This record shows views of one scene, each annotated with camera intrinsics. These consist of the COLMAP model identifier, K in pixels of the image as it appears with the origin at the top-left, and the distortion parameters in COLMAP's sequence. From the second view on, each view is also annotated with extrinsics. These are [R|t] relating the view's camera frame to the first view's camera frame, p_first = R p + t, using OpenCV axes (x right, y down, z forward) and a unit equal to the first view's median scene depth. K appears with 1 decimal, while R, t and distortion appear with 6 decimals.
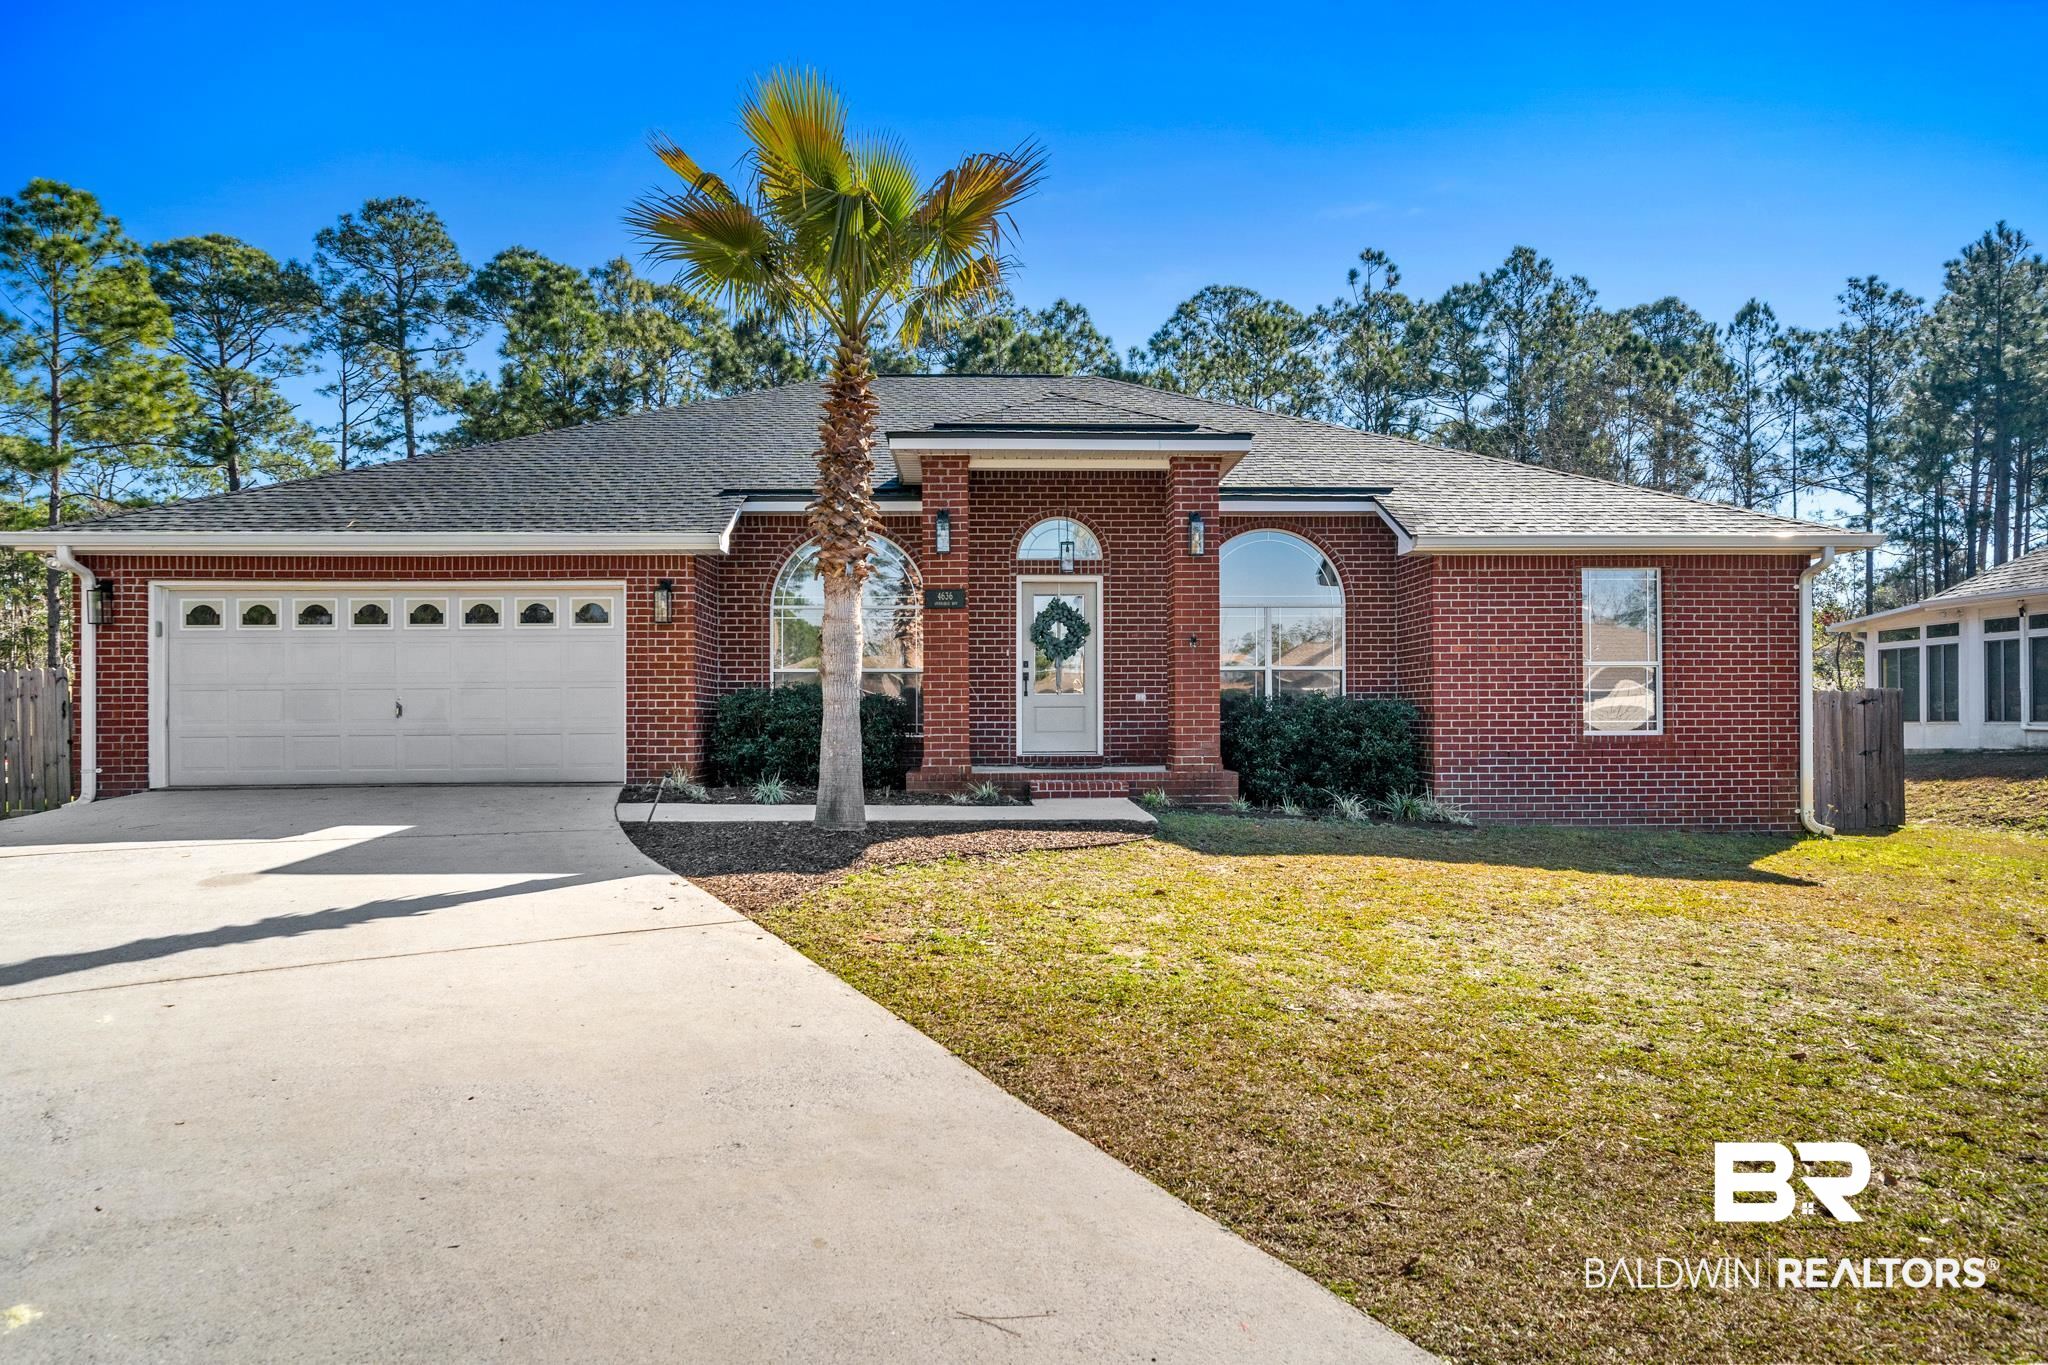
lens RADIAL K [[1221.1, 0, 1024.7], [0, 1221.1, 680.0], [0, 0, 1]] dist [0.004173, -0.003627]
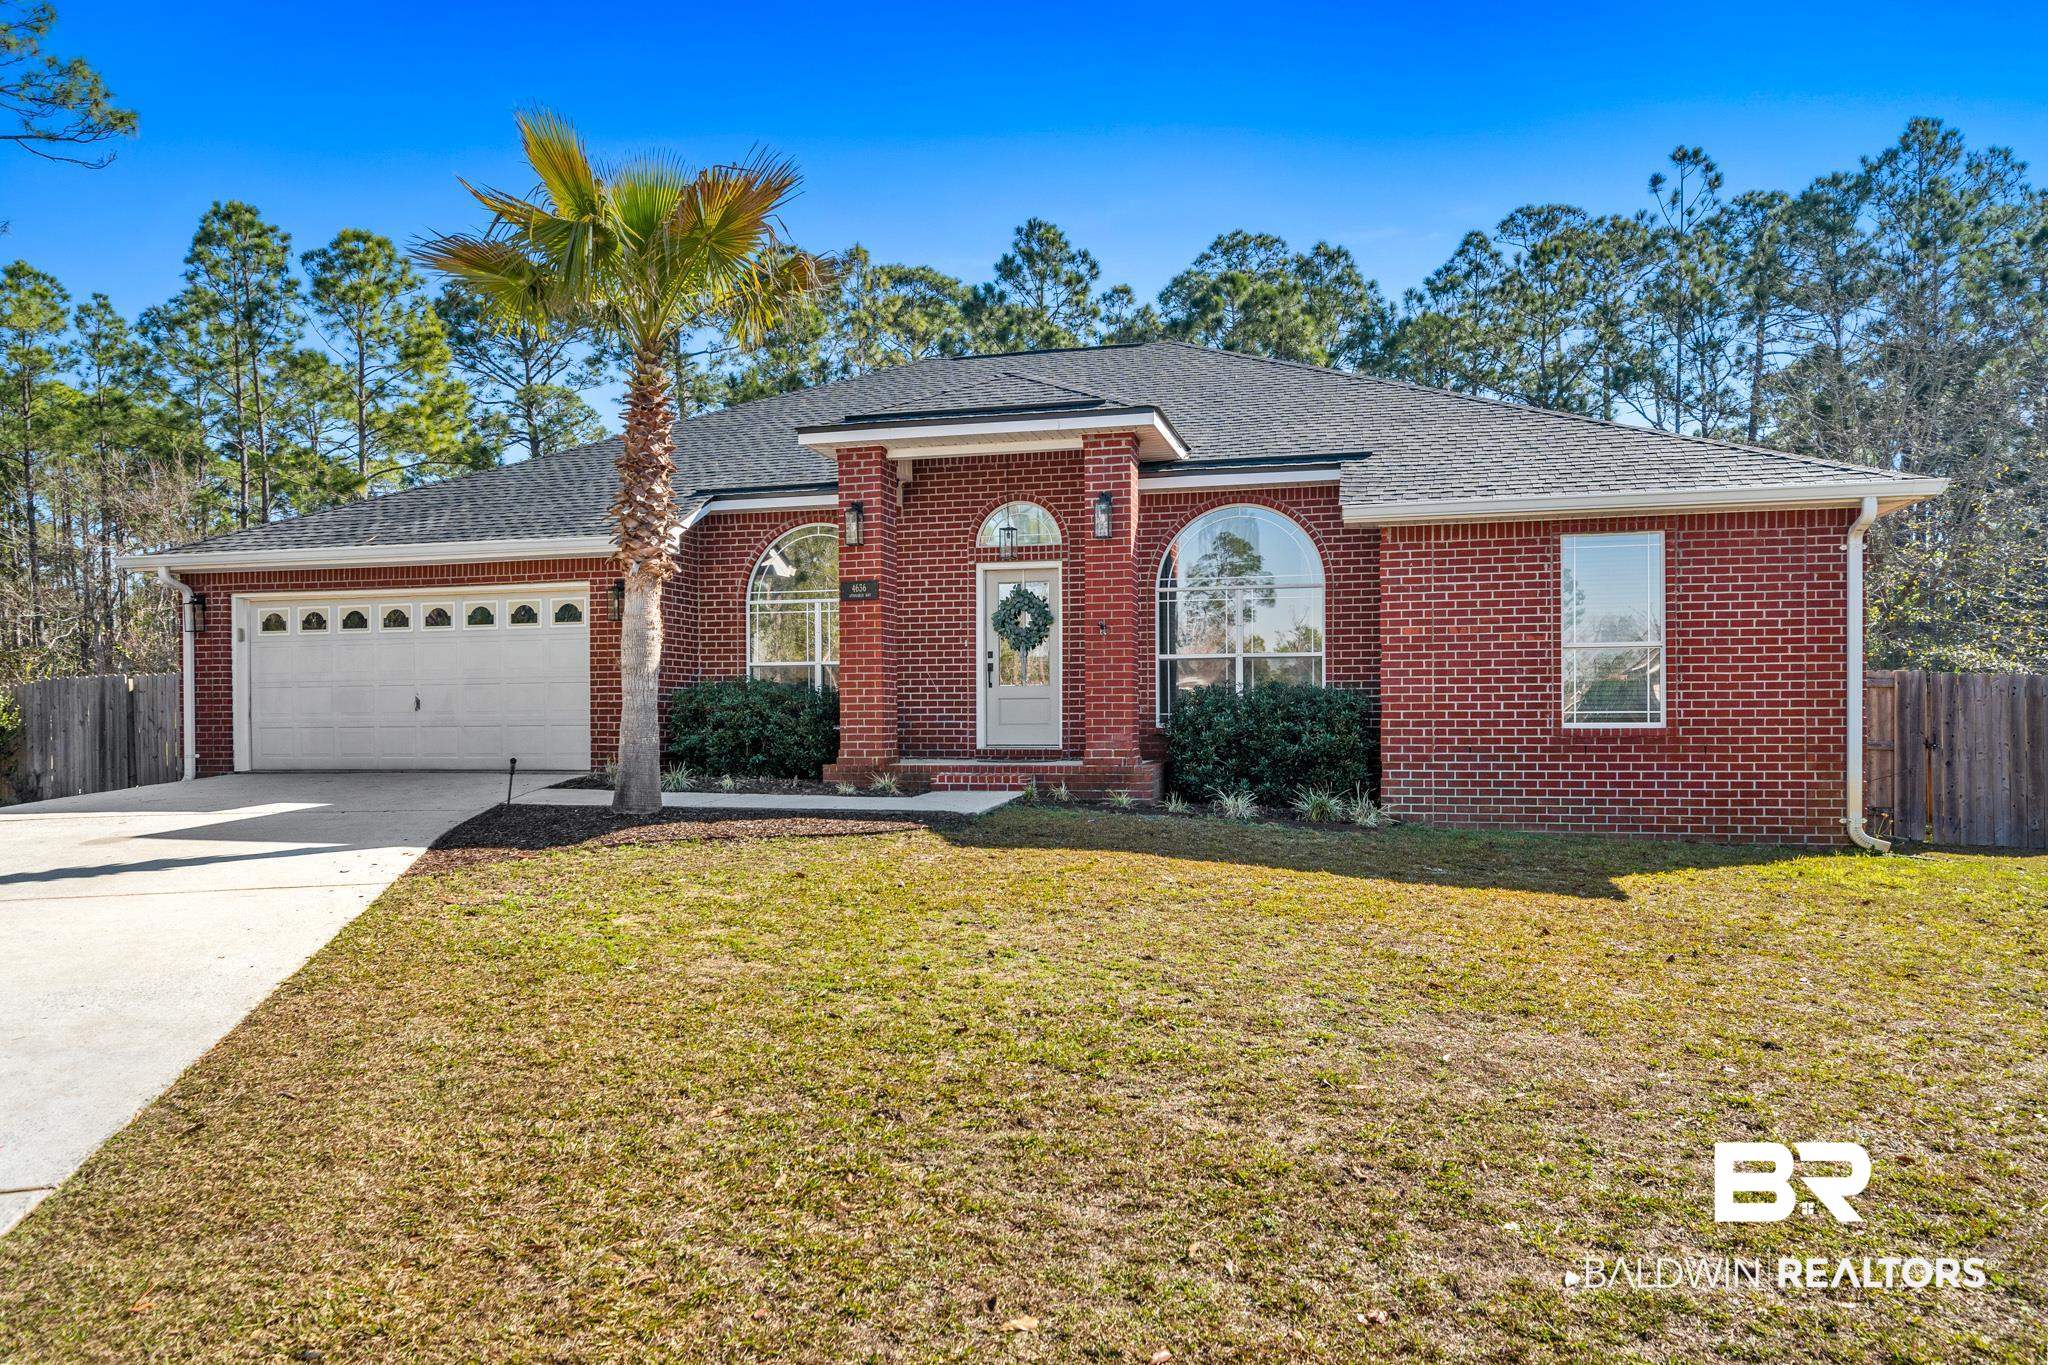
lens RADIAL K [[1346.0, 0, 1023.6], [0, 1346.0, 687.3], [0, 0, 1]] dist [0.000099, 0.000320]
pose [[0.959744, -0.006974, -0.280791, 0.357577], [0.010006, 0.999906, 0.009368, 0.003547], [0.280699, -0.011801, 0.959723, -0.022005]]
